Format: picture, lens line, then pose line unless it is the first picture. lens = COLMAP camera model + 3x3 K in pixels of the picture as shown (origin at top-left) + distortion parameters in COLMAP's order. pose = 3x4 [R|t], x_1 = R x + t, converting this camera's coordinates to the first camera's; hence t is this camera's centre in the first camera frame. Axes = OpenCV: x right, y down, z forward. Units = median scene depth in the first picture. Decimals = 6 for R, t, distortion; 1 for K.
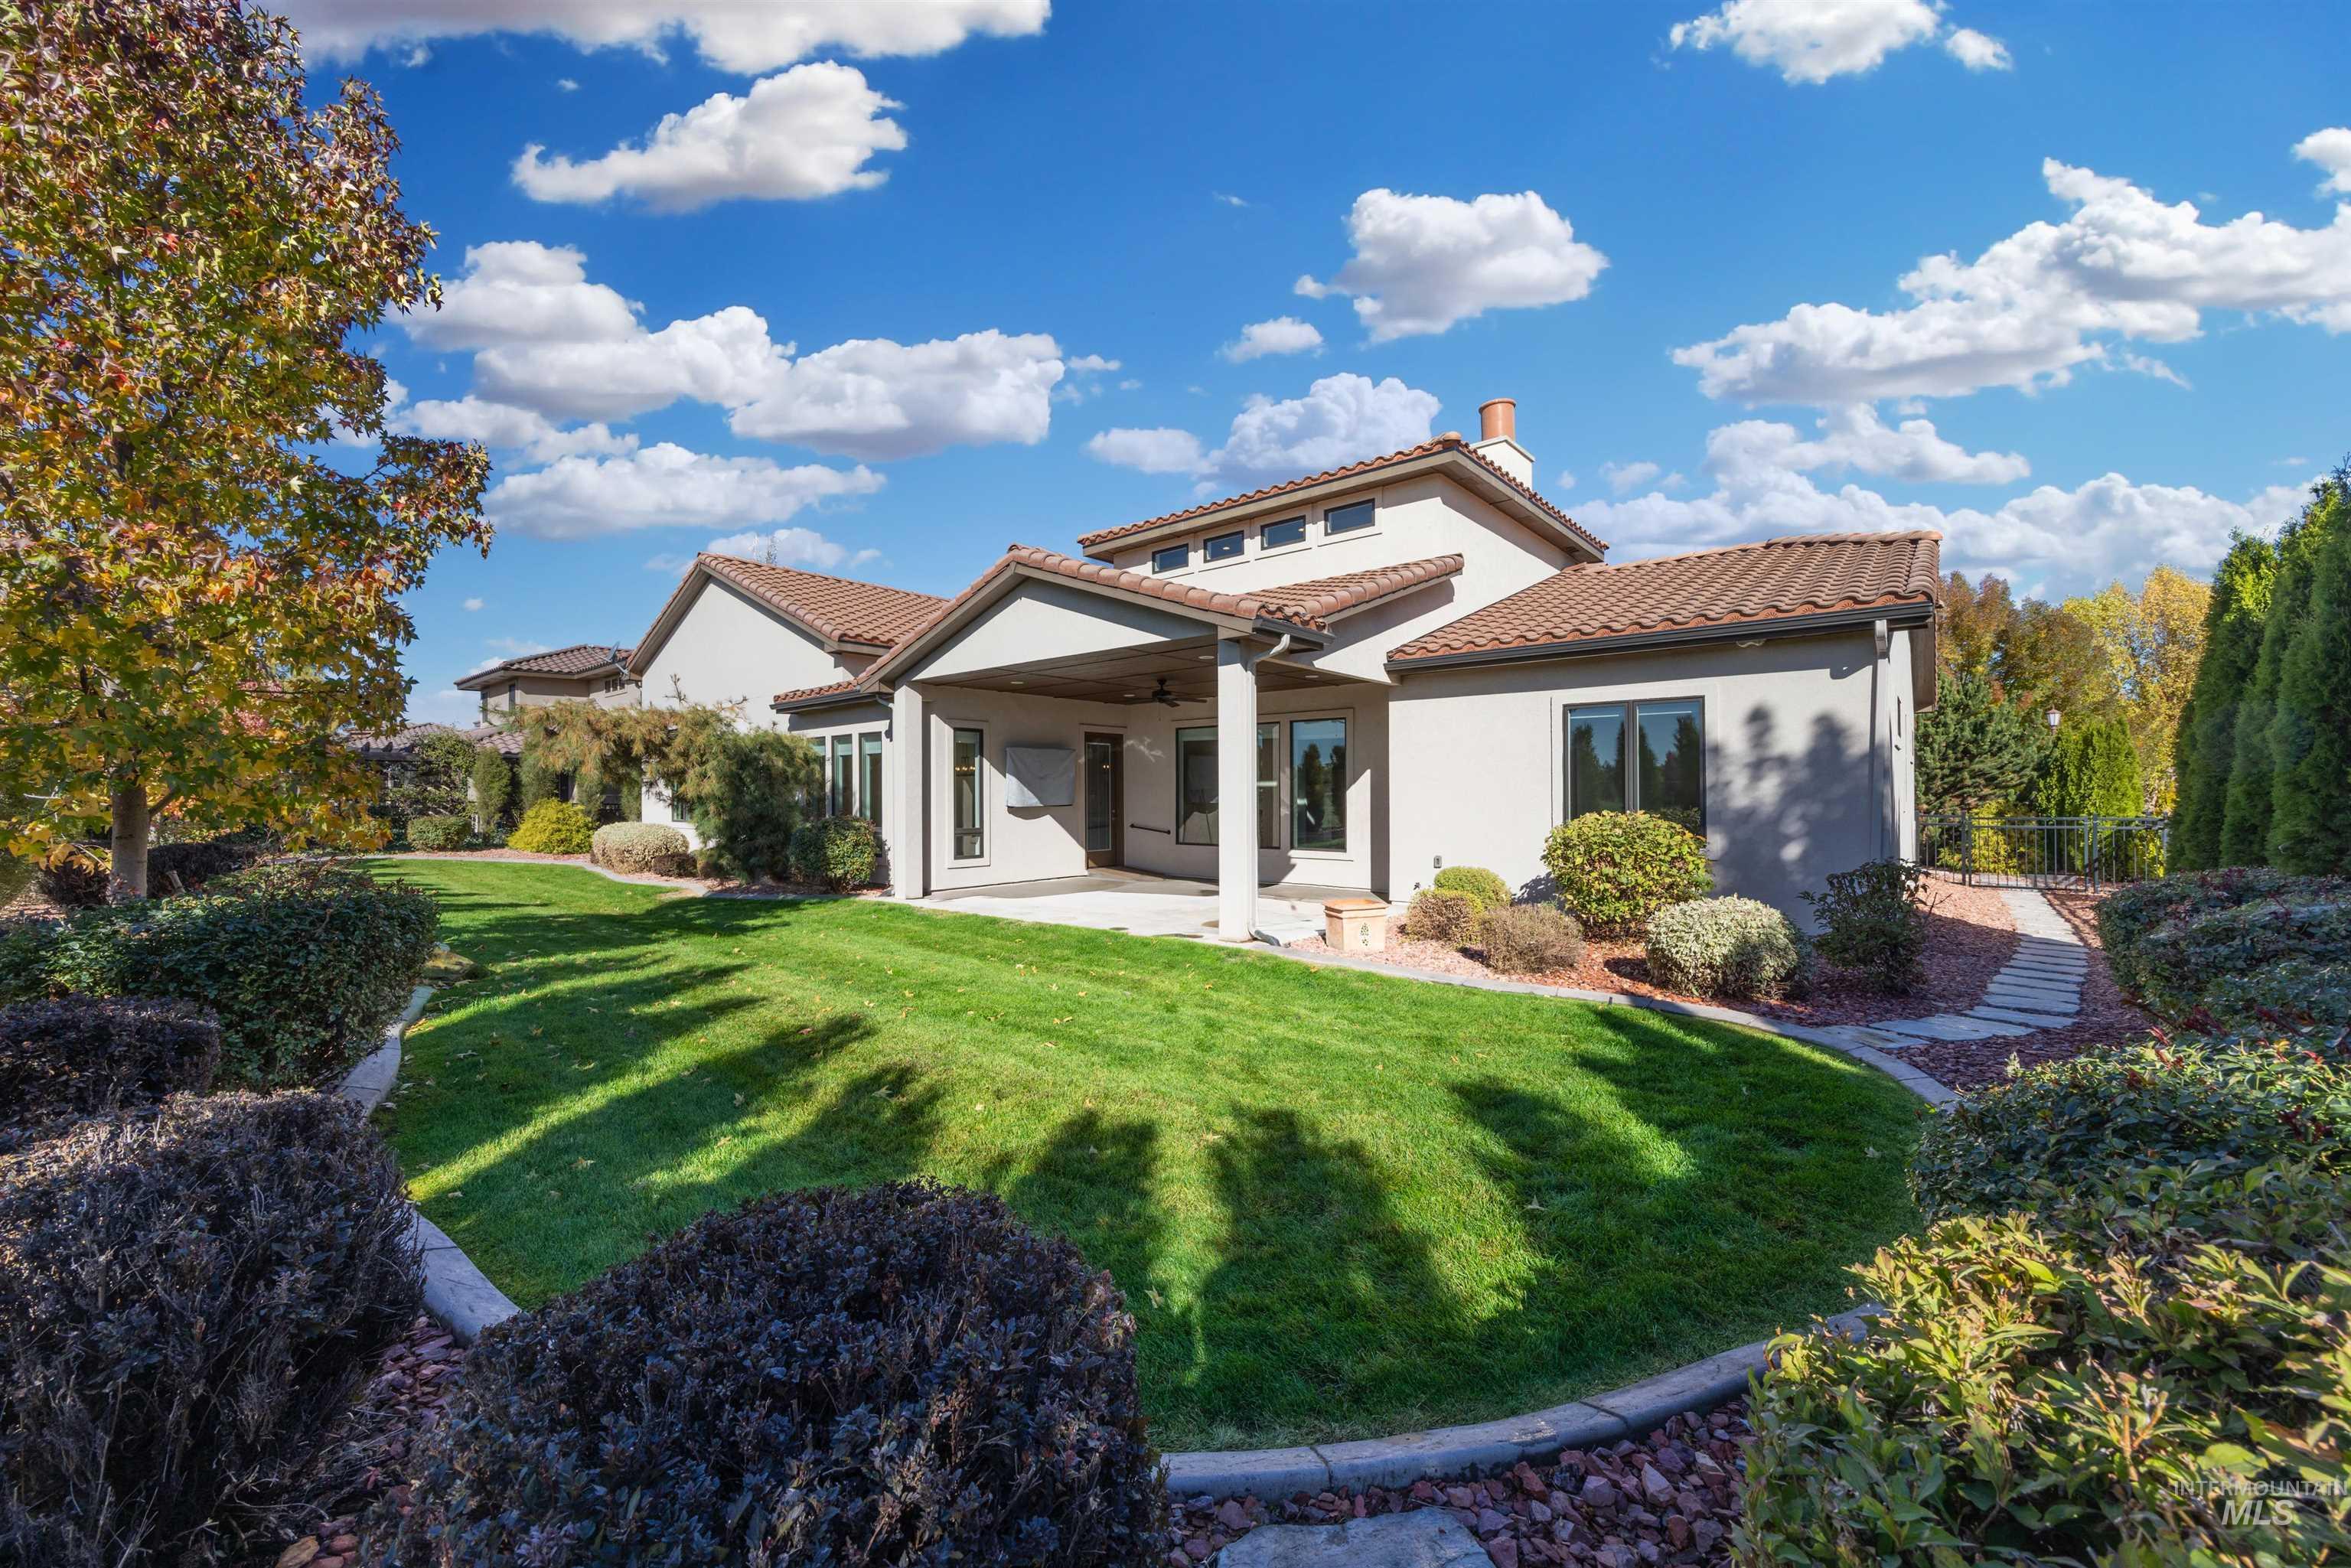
lens RADIAL K [[875.5, 0, 1175.5], [0, 875.5, 784.0], [0, 0, 1]] dist [0.001600, 0.000120]
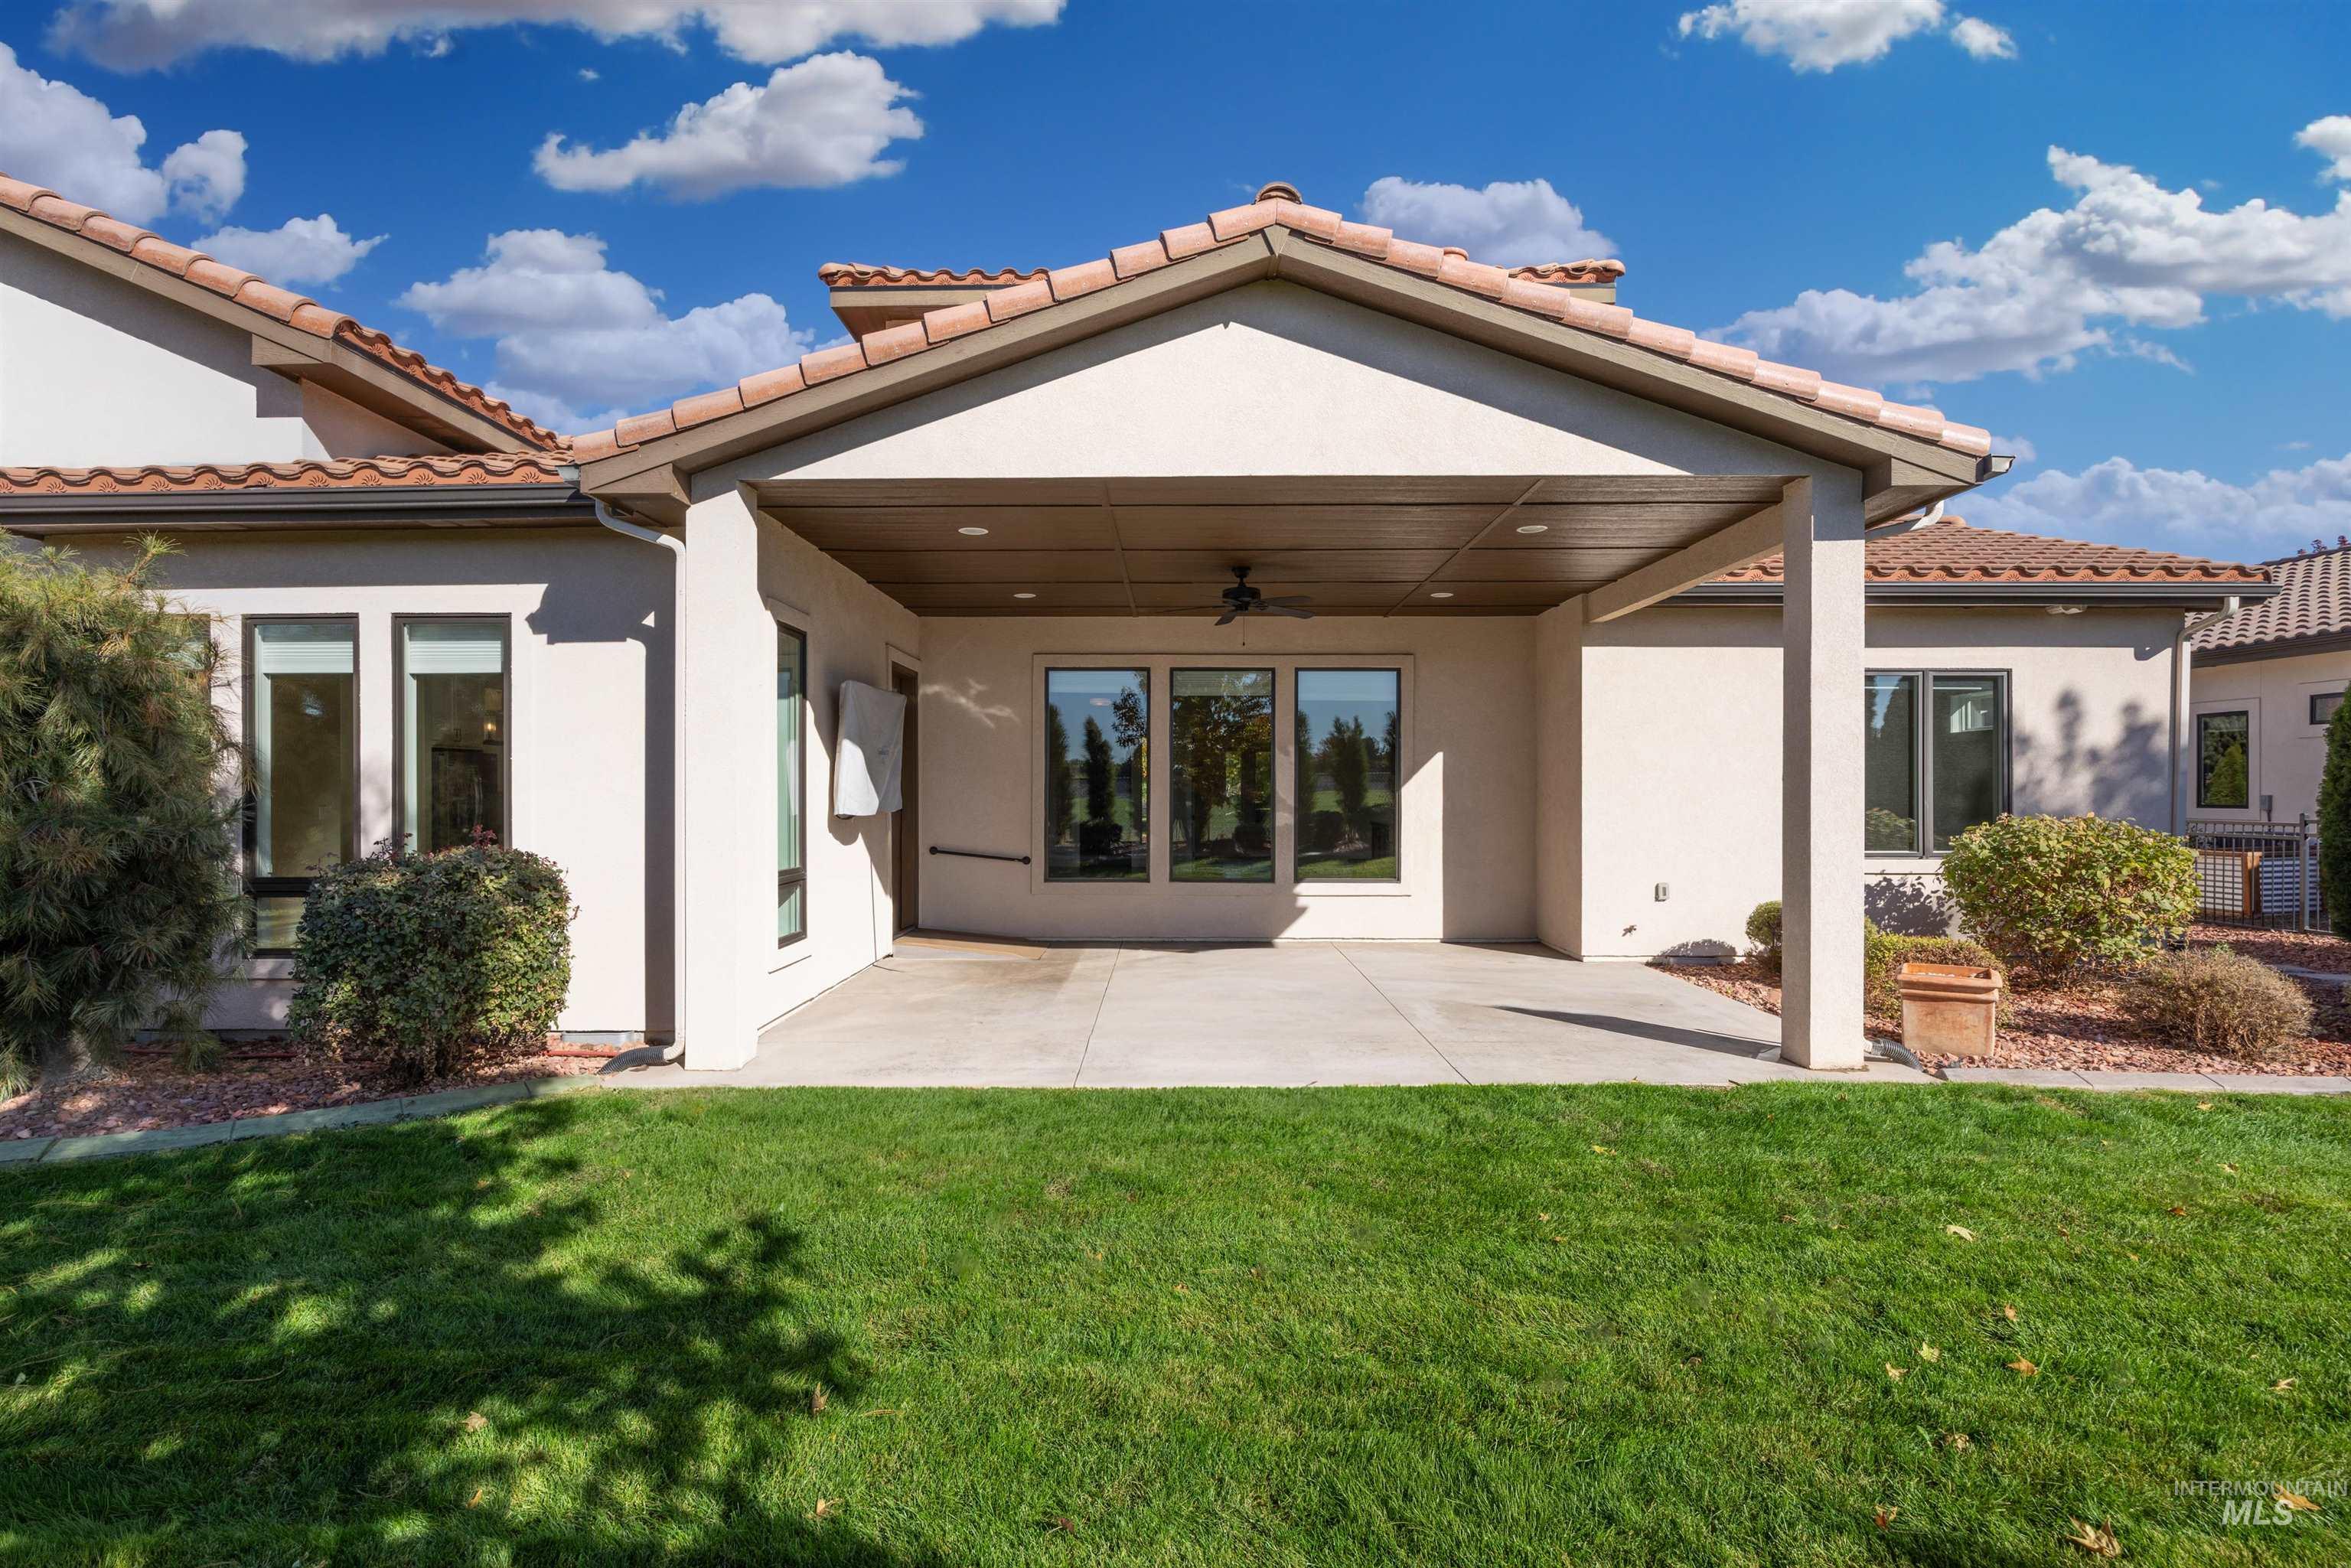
lens RADIAL K [[1109.0, 0, 1175.5], [0, 1109.0, 784.0], [0, 0, 1]] dist [-0.006728, -0.000402]
pose [[0.768322, 0.007179, 0.640023, -0.420152], [-0.010598, 0.999943, 0.001506, 0.007074], [-0.639975, -0.007940, 0.768355, 0.473412]]
